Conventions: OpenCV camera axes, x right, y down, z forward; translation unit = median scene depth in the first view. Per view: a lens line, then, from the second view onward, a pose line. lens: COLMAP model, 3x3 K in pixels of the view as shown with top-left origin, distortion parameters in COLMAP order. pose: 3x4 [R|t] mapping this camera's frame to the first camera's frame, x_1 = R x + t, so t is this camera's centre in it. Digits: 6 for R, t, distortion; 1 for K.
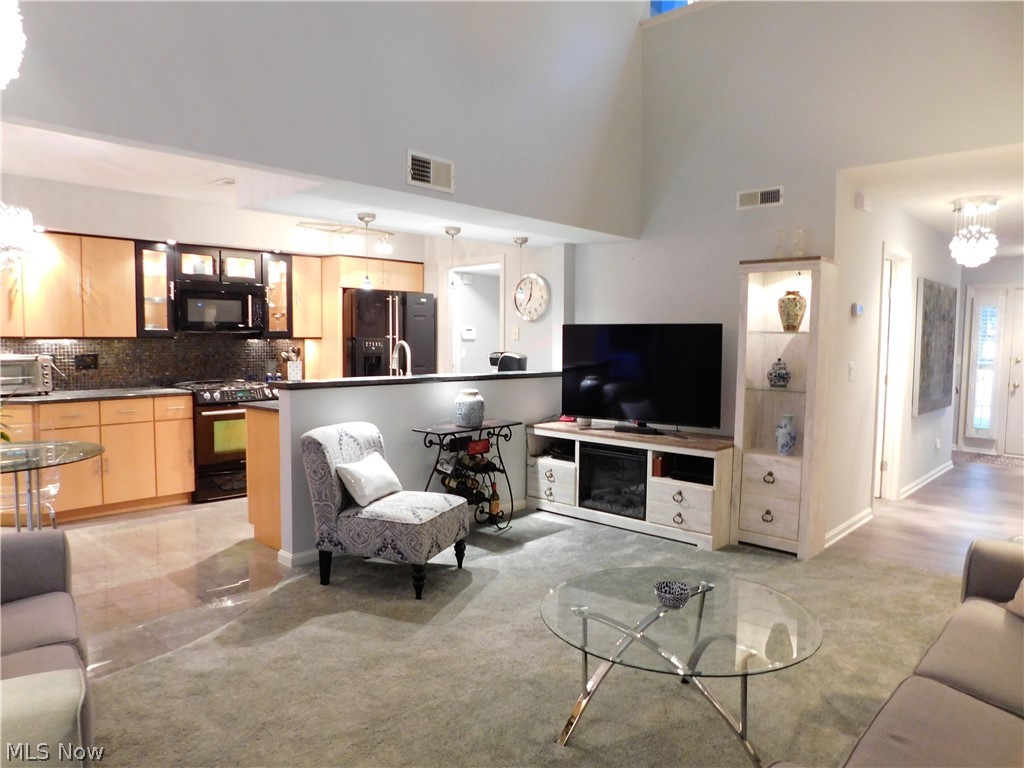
lens RADIAL K [[708.3, 0, 512.0], [0, 708.3, 384.0], [0, 0, 1]] dist [-0.093898, 0.097495]
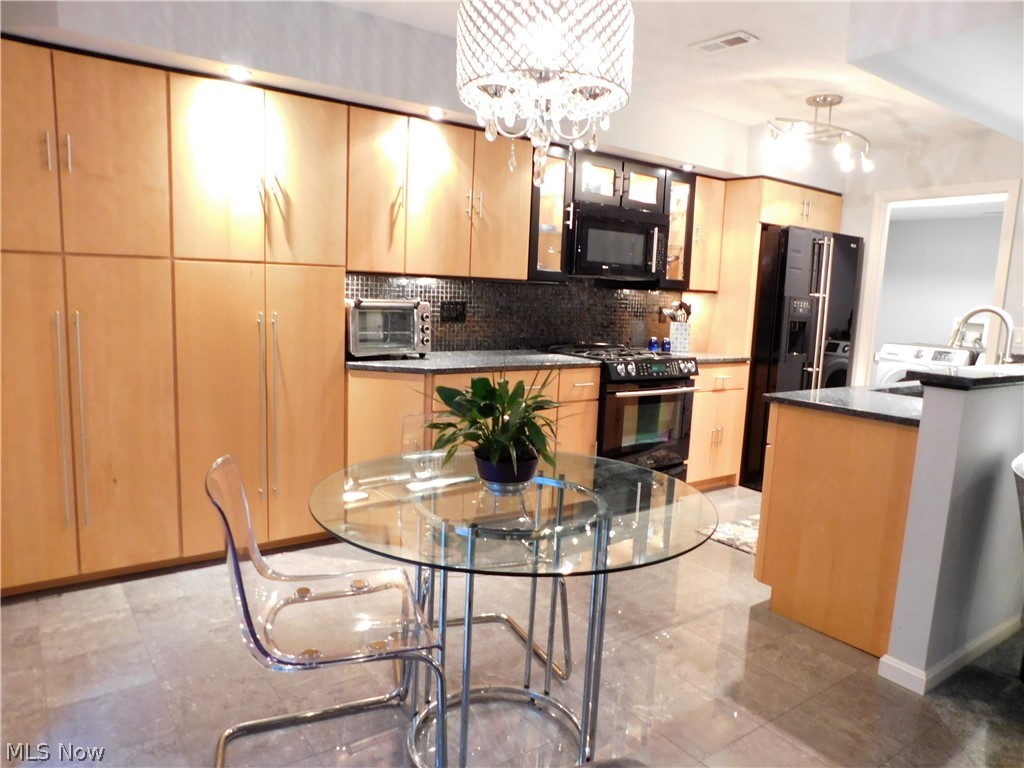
lens RADIAL K [[708.3, 0, 512.0], [0, 708.3, 384.0], [0, 0, 1]] dist [-0.093898, 0.097495]
pose [[0.981471, 0.061978, -0.181308, -0.392130], [-0.050793, 0.996546, 0.065698, -0.008337], [0.184753, -0.055271, 0.981229, 0.273563]]
